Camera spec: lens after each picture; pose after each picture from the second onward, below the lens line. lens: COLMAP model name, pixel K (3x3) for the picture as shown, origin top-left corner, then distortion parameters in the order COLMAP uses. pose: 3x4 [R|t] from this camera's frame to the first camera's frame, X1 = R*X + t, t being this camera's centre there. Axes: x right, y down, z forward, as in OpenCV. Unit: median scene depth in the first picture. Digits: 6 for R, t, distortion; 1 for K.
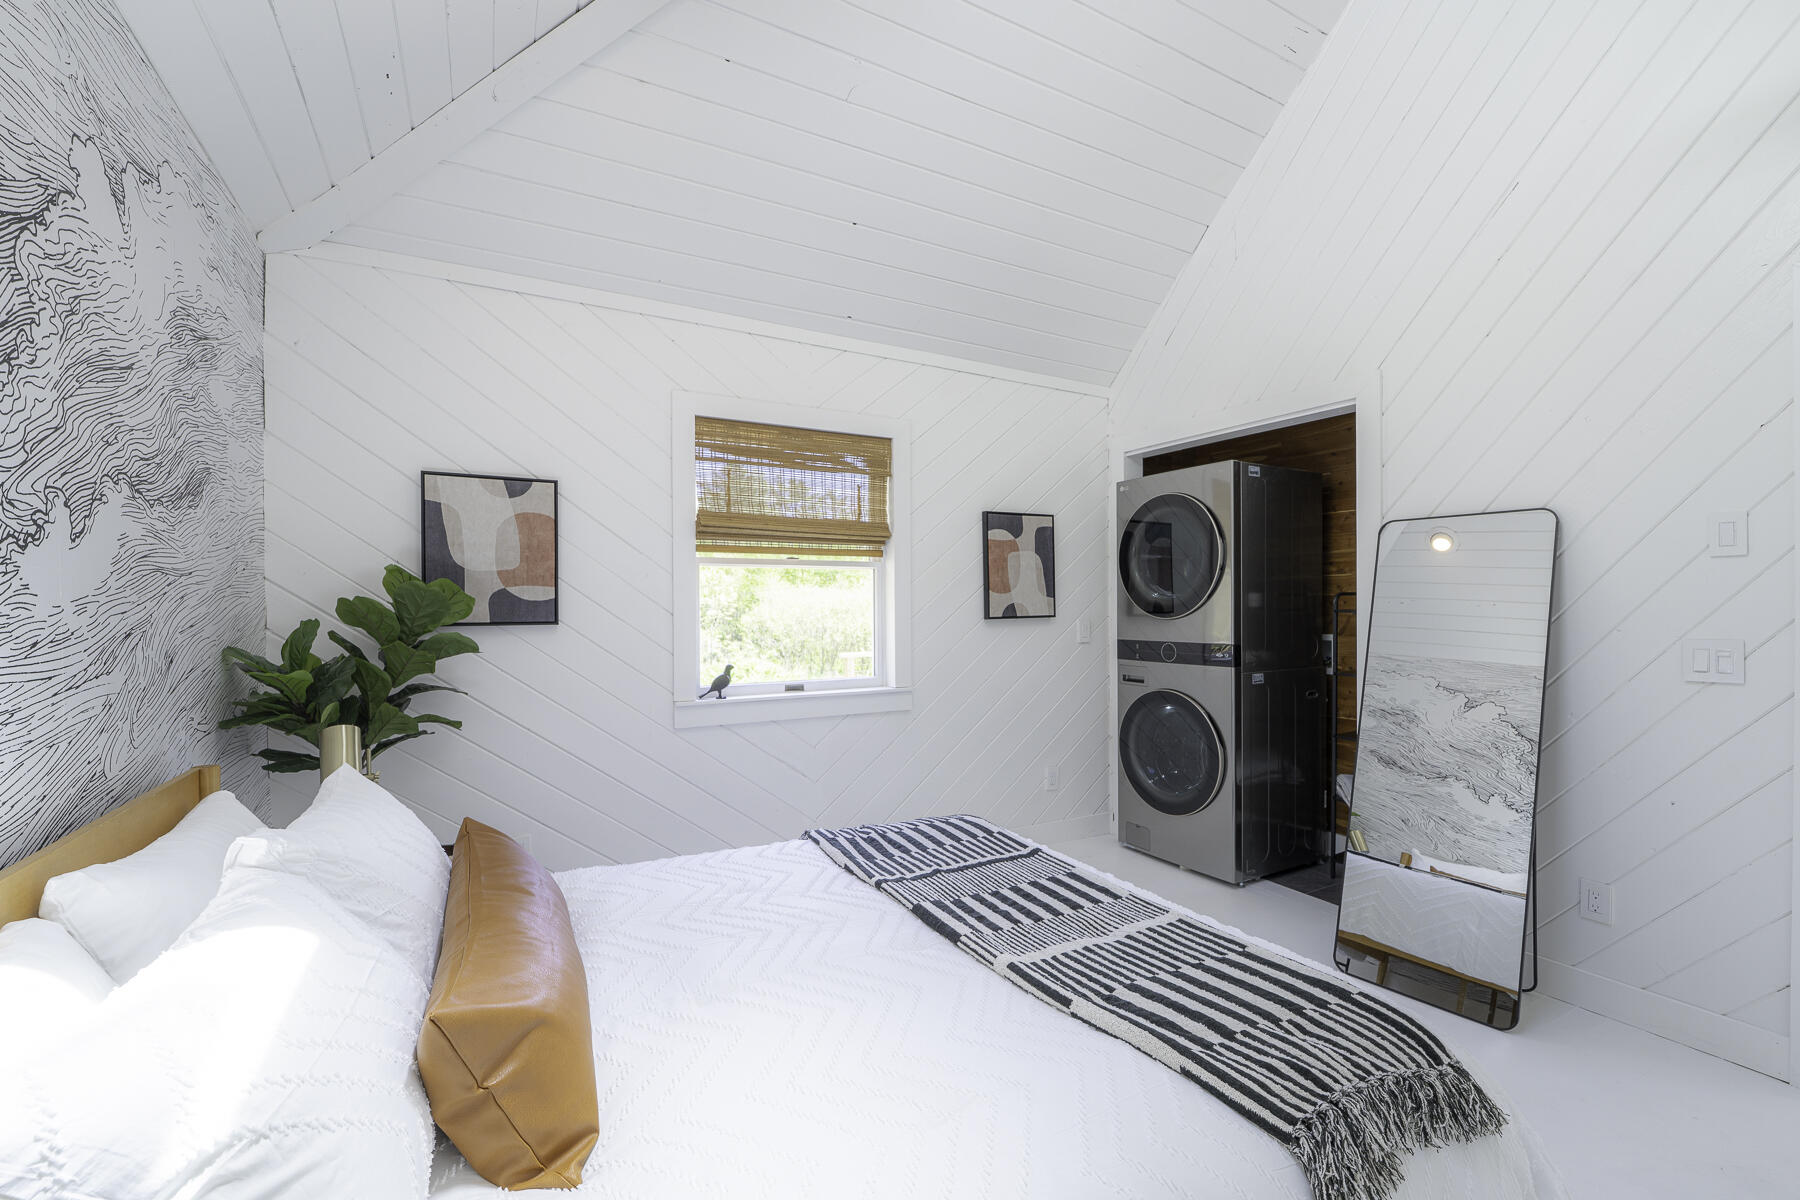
lens RADIAL K [[733.6, 0, 898.7], [0, 733.6, 601.2], [0, 0, 1]] dist [-0.005890, -0.003261]
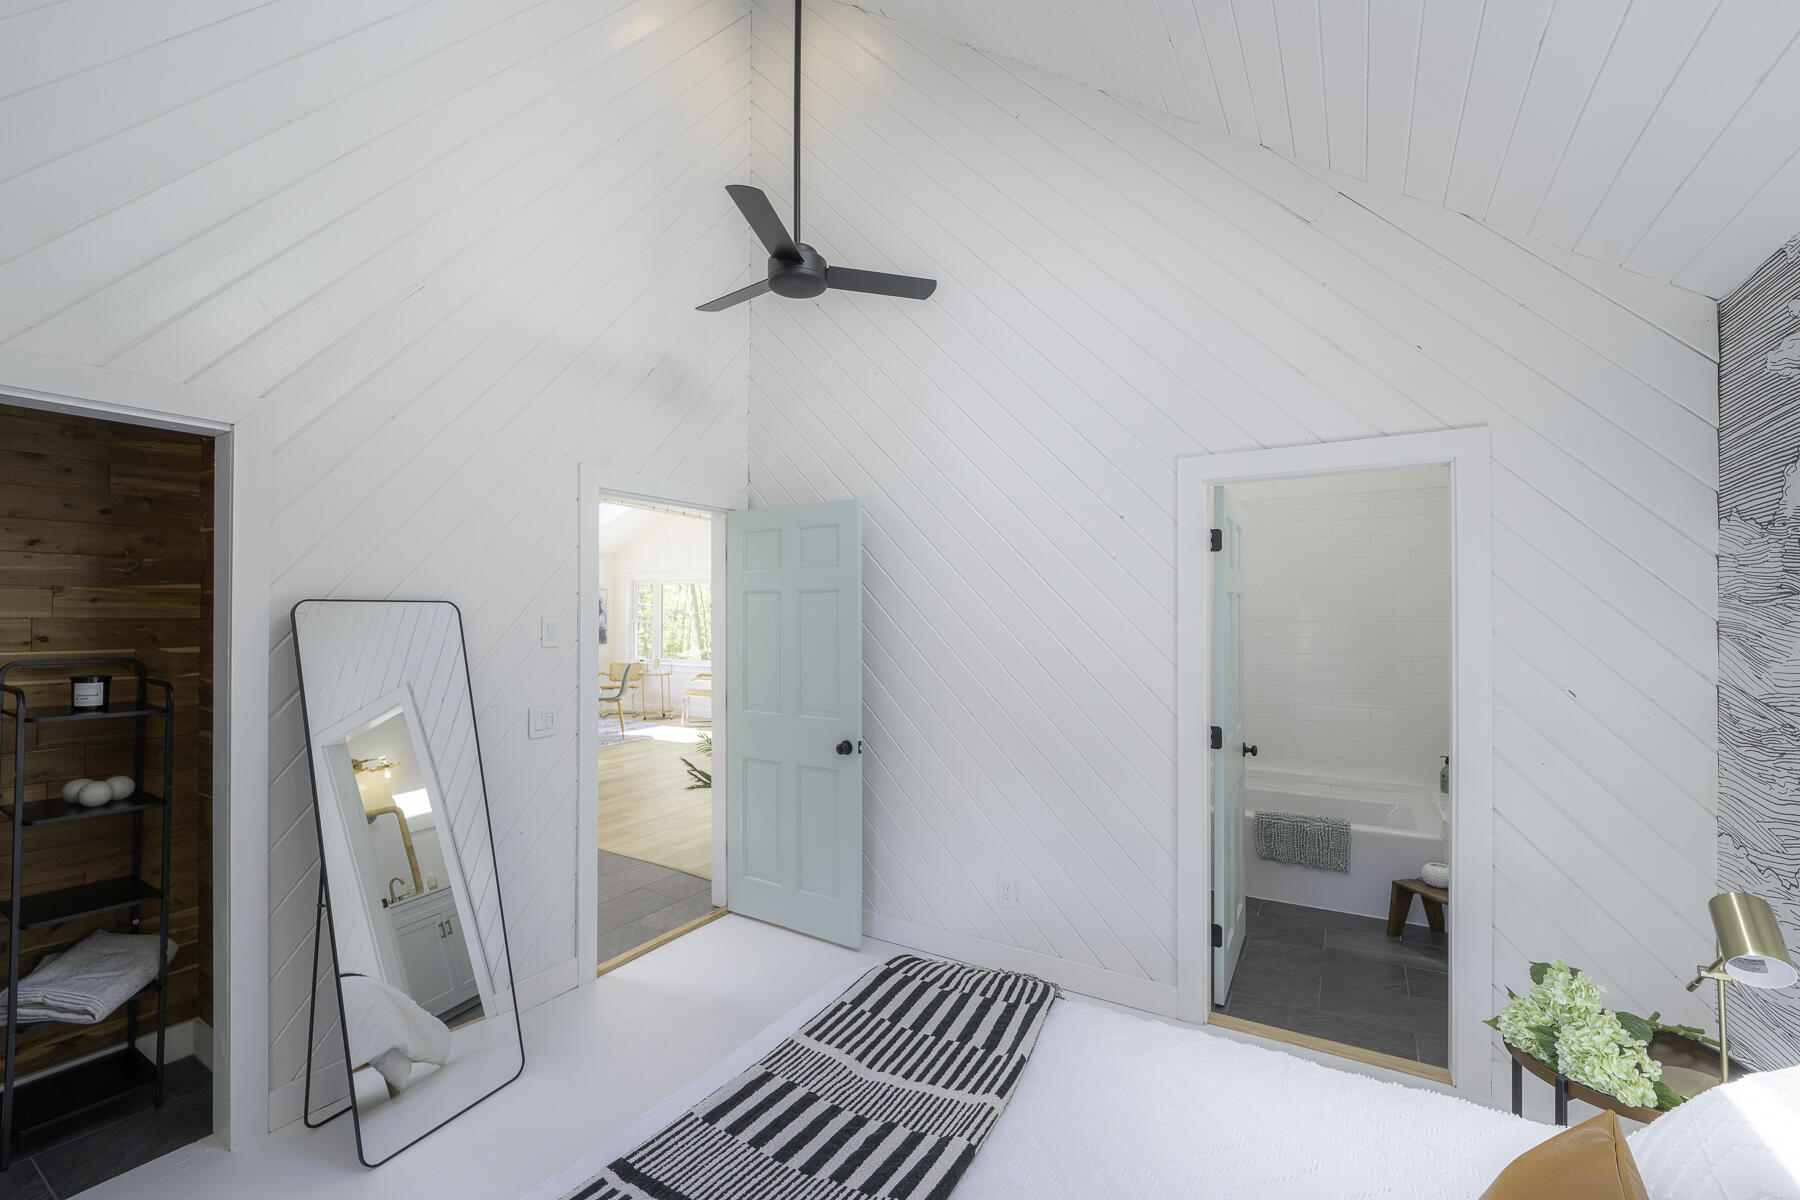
lens RADIAL K [[733.6, 0, 891.5], [0, 733.6, 605.9], [0, 0, 1]] dist [-0.005890, -0.003261]
pose [[-0.466777, 0.010962, 0.884307, -0.601309], [0.003136, 0.999937, -0.010740, -0.163689], [-0.884369, -0.002240, -0.466782, 1.382506]]
